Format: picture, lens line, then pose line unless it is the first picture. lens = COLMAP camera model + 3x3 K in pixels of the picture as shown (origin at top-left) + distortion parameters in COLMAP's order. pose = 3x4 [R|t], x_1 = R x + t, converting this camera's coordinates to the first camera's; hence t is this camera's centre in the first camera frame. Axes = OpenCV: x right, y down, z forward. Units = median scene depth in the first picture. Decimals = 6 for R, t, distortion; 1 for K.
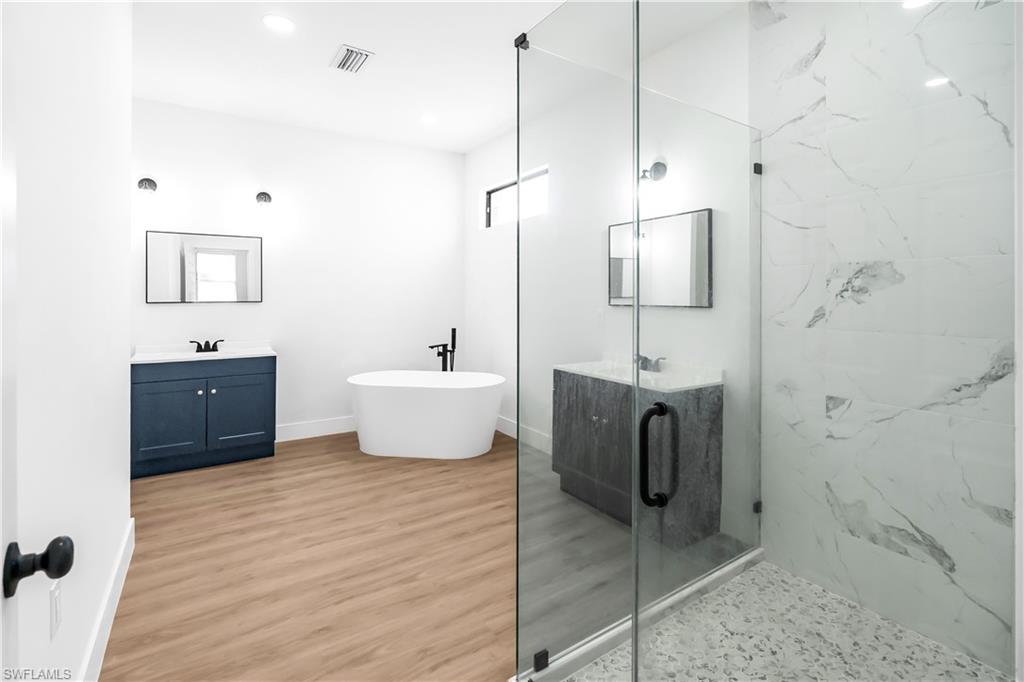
lens RADIAL K [[463.1, 0, 518.8], [0, 463.1, 342.0], [0, 0, 1]] dist [-0.002378, -0.001308]
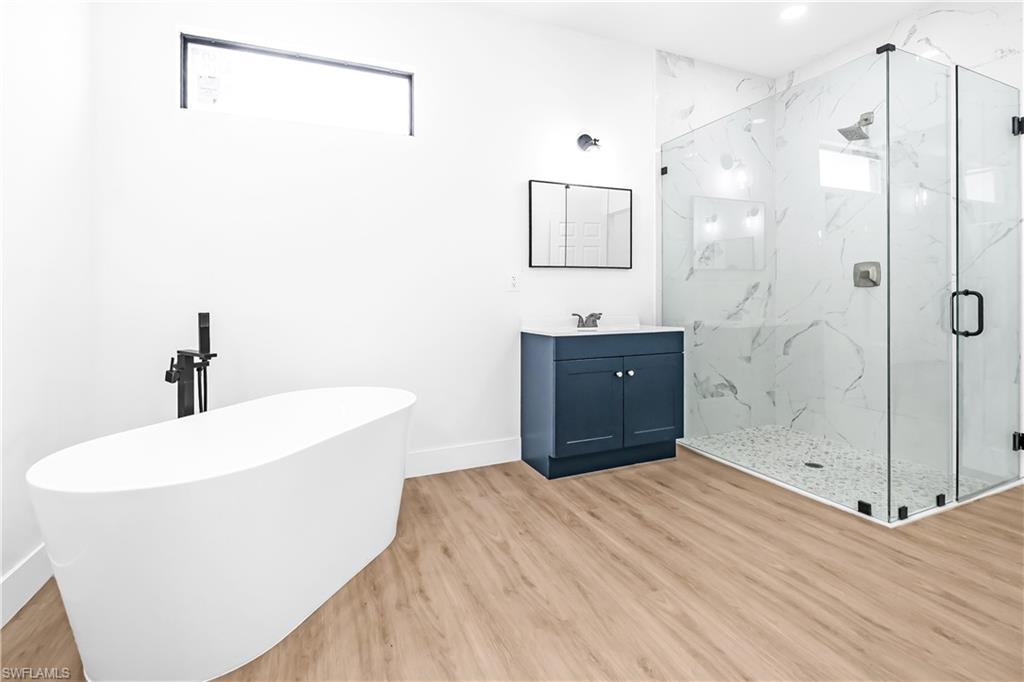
lens RADIAL K [[463.1, 0, 518.8], [0, 463.1, 342.0], [0, 0, 1]] dist [-0.002378, -0.001308]
pose [[0.194480, -0.098016, 0.975997, -0.904581], [0.110197, 0.990879, 0.077553, -0.007629], [-0.974697, 0.092470, 0.203507, 1.060527]]
